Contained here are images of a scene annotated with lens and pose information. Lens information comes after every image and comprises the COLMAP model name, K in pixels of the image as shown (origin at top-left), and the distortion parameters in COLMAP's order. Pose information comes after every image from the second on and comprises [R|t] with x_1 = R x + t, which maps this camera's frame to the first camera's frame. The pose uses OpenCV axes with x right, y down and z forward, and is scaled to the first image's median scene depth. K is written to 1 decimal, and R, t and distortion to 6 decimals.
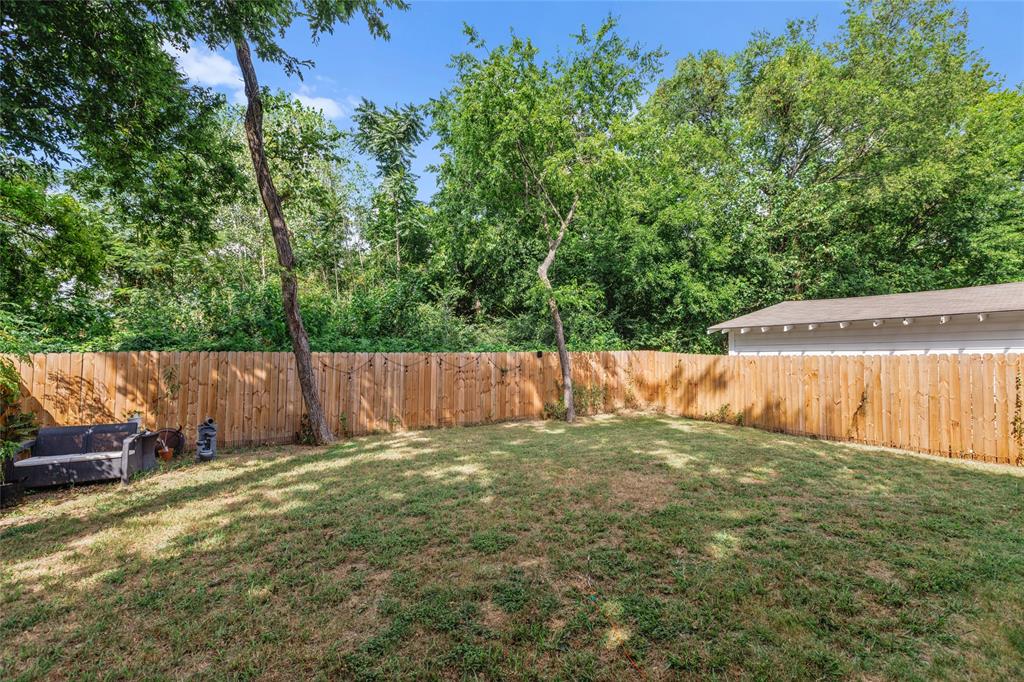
lens RADIAL K [[456.4, 0, 512.0], [0, 456.4, 341.0], [0, 0, 1]] dist [-0.001334, -0.000687]
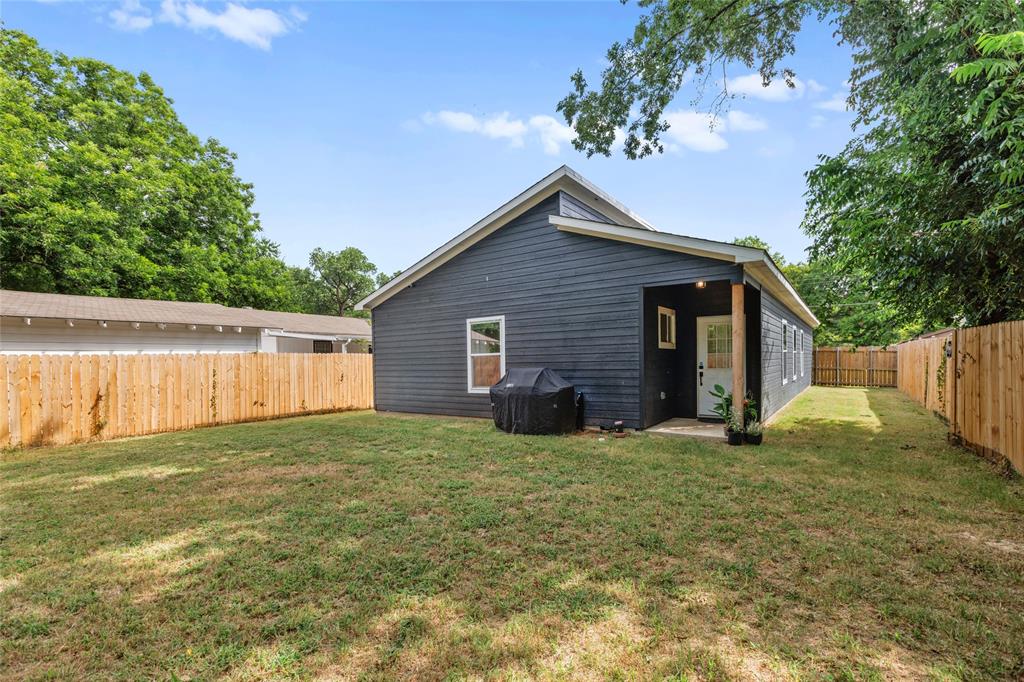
lens RADIAL K [[456.4, 0, 512.0], [0, 456.4, 341.0], [0, 0, 1]] dist [-0.001334, -0.000687]
pose [[-0.426305, 0.035371, 0.903887, -0.570481], [-0.024910, 0.998397, -0.050818, 0.029885], [-0.904236, -0.044180, -0.424741, 0.615290]]
